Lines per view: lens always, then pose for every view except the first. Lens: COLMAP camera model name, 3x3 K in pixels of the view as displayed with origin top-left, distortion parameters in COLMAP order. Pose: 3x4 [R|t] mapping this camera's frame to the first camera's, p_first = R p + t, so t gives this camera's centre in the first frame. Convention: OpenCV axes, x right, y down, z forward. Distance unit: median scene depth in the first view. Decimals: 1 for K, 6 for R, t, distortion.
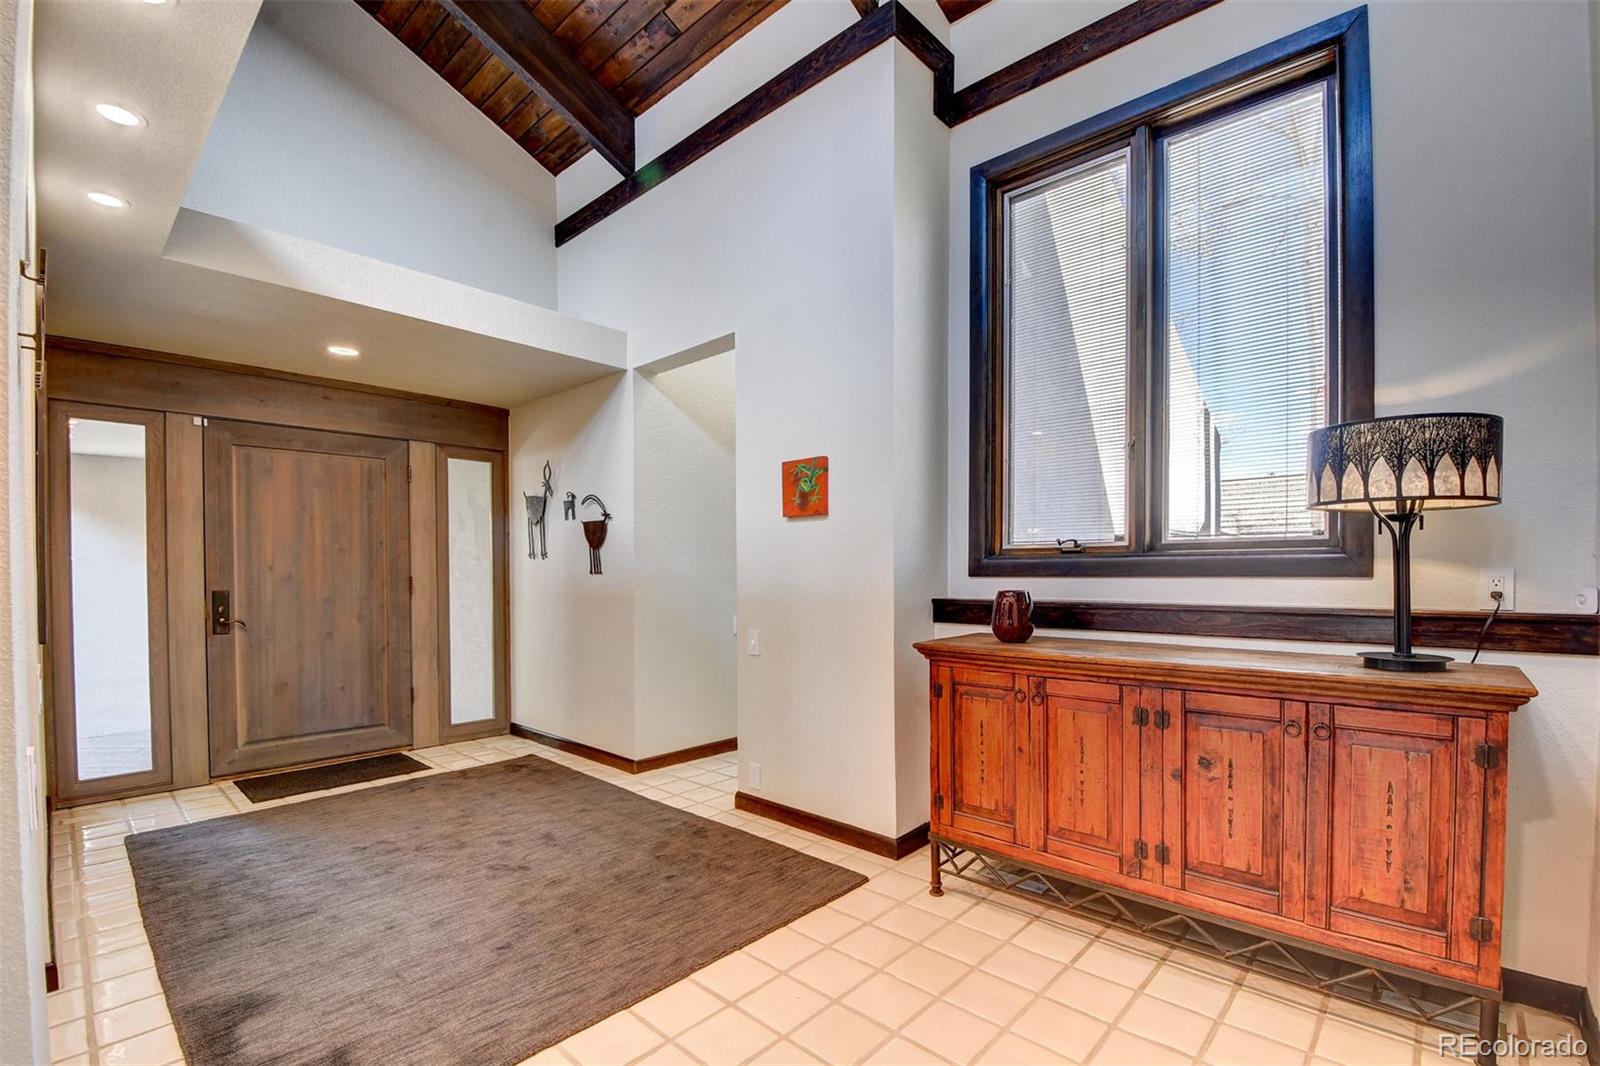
lens RADIAL K [[710.9, 0, 810.9], [0, 710.9, 583.5], [0, 0, 1]] dist [0.018817, -0.020929]
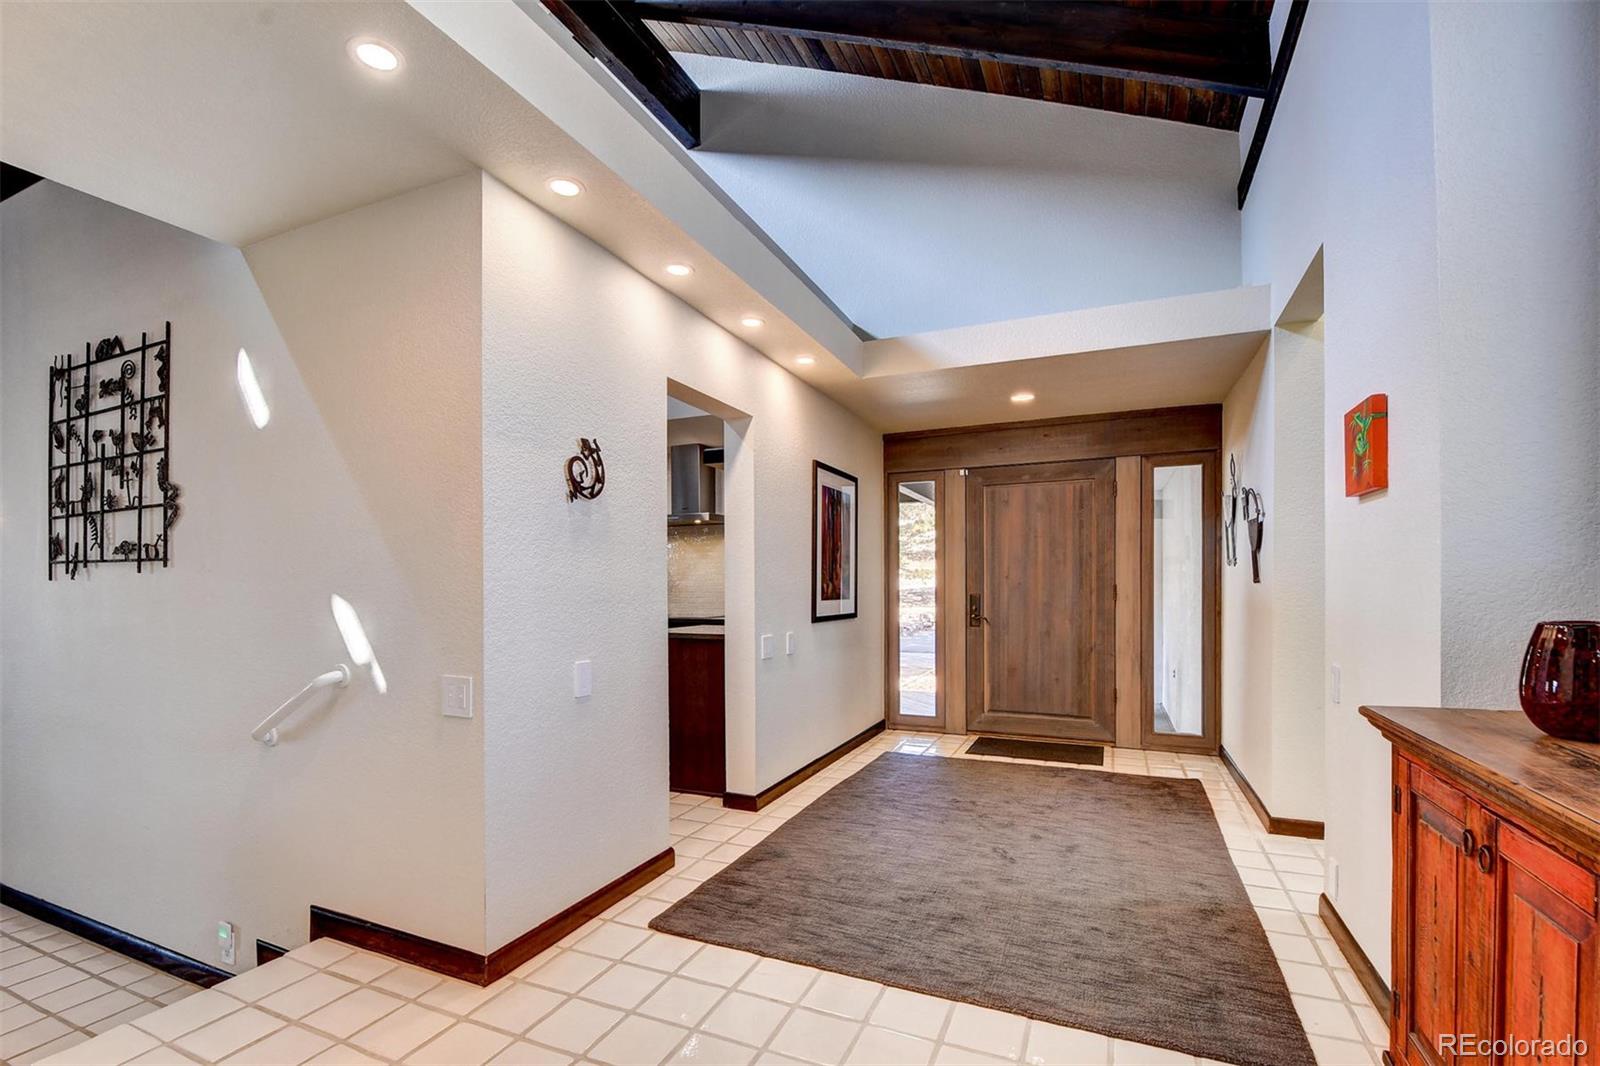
lens RADIAL K [[710.9, 0, 810.9], [0, 710.9, 583.5], [0, 0, 1]] dist [0.018817, -0.020929]
pose [[0.329015, 0.002566, -0.944321, 0.322998], [-0.012192, 0.999925, -0.001531, -0.004519], [0.944246, 0.012016, 0.329021, 0.236520]]
